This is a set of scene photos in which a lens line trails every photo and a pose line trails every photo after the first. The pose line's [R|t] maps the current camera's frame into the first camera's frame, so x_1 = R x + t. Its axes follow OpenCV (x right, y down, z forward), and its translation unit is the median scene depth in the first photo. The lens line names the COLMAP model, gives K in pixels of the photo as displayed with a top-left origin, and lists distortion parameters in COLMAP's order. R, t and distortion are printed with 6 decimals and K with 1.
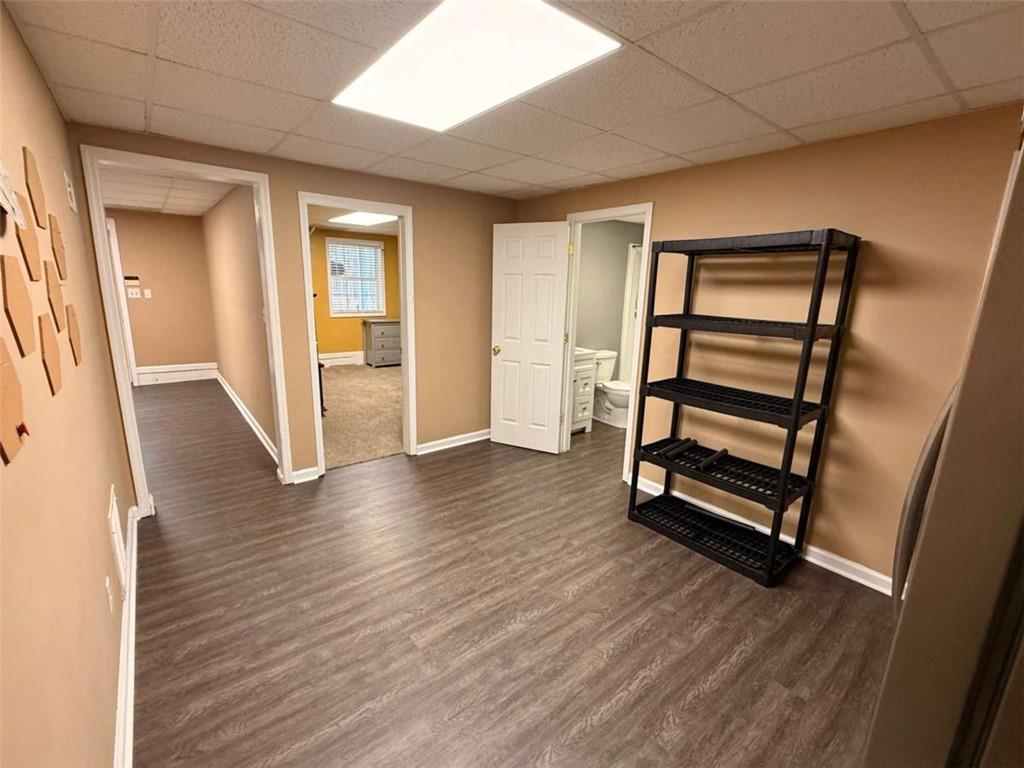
lens RADIAL K [[455.4, 0, 515.0], [0, 455.4, 381.0], [0, 0, 1]] dist [0.003321, -0.000162]
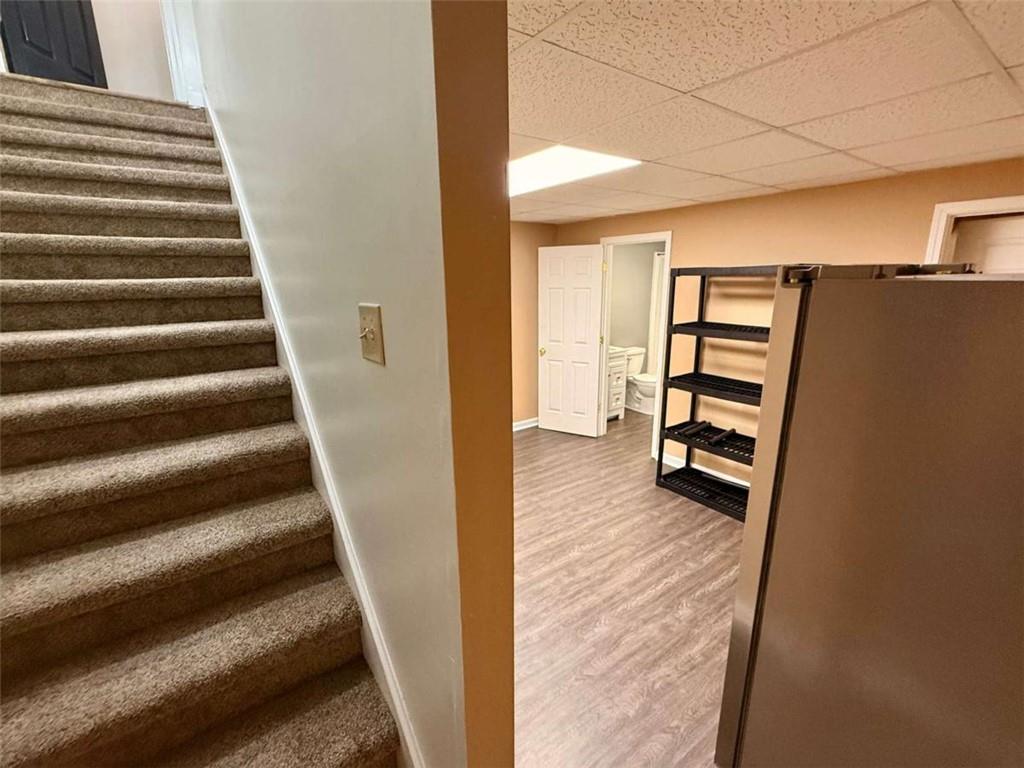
lens RADIAL K [[455.4, 0, 512.3], [0, 455.4, 381.2], [0, 0, 1]] dist [0.003321, -0.000162]
pose [[0.997377, -0.023727, -0.068386, -0.071161], [0.025027, 0.999521, 0.018207, -0.024020], [0.067921, -0.019871, 0.997493, -0.358087]]
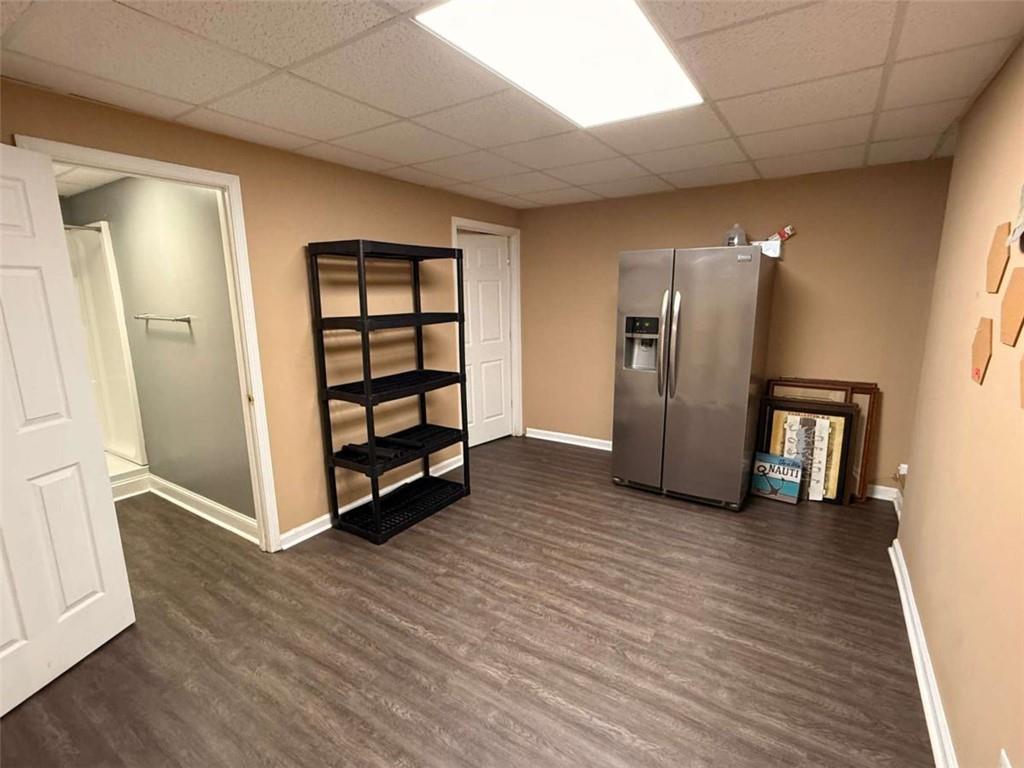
lens RADIAL K [[483.2, 0, 509.6], [0, 483.2, 382.4], [0, 0, 1]] dist [-0.004013, -0.000409]
pose [[-0.306000, -0.193393, 0.932182, -0.837993], [0.204264, 0.943011, 0.262692, -0.254835], [-0.929860, 0.270795, -0.249058, 1.163371]]
